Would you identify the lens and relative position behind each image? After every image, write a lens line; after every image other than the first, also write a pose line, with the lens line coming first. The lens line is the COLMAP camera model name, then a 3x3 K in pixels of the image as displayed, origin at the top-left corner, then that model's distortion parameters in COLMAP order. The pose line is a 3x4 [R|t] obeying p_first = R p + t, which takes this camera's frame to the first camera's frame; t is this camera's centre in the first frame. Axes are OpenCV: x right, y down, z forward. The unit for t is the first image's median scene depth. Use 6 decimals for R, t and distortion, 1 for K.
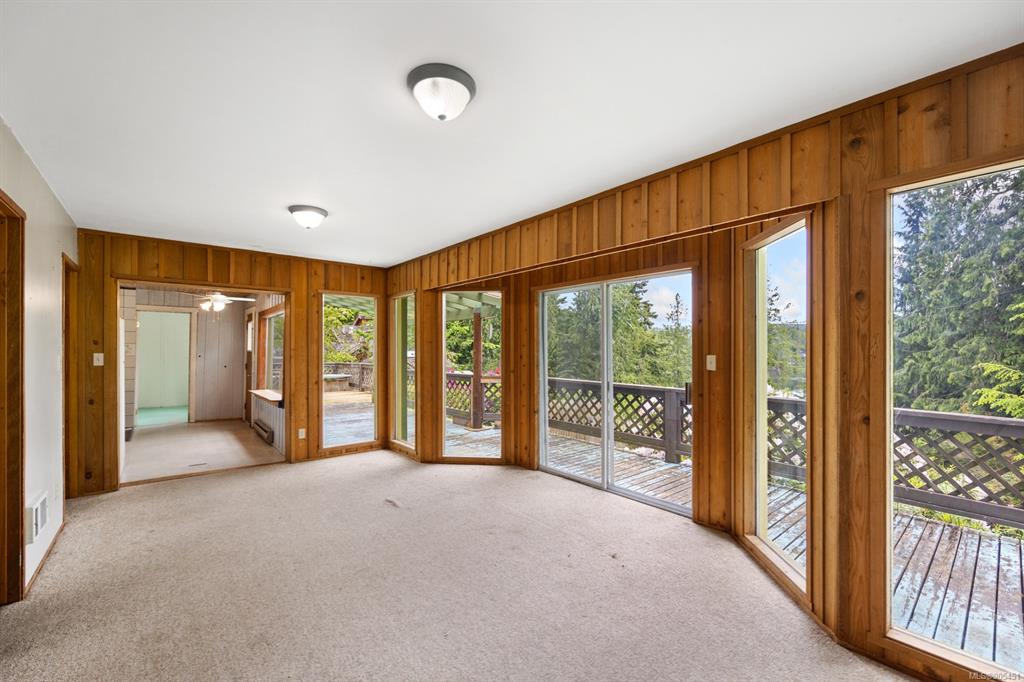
lens RADIAL K [[415.0, 0, 509.0], [0, 415.0, 348.8], [0, 0, 1]] dist [-0.001768, -0.000049]
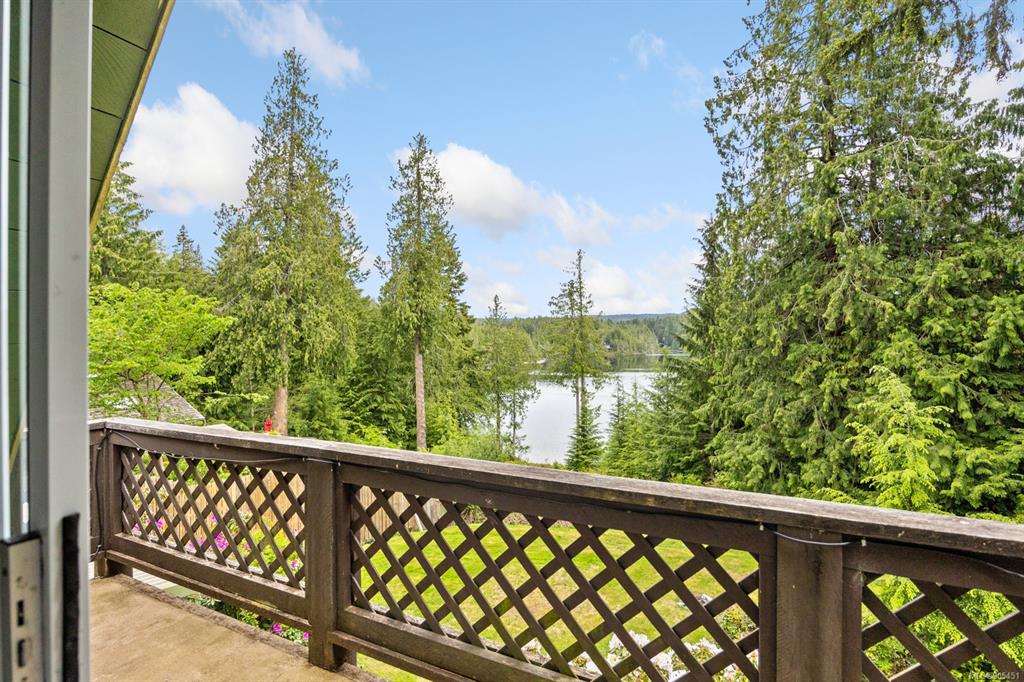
lens RADIAL K [[478.7, 0, 510.1], [0, 478.7, 340.6], [0, 0, 1]] dist [-0.012075, -0.000595]
pose [[0.913093, -0.008181, 0.407668, 0.060133], [0.008307, 0.999964, 0.001463, -0.256551], [-0.407666, 0.002051, 0.913129, 0.269960]]
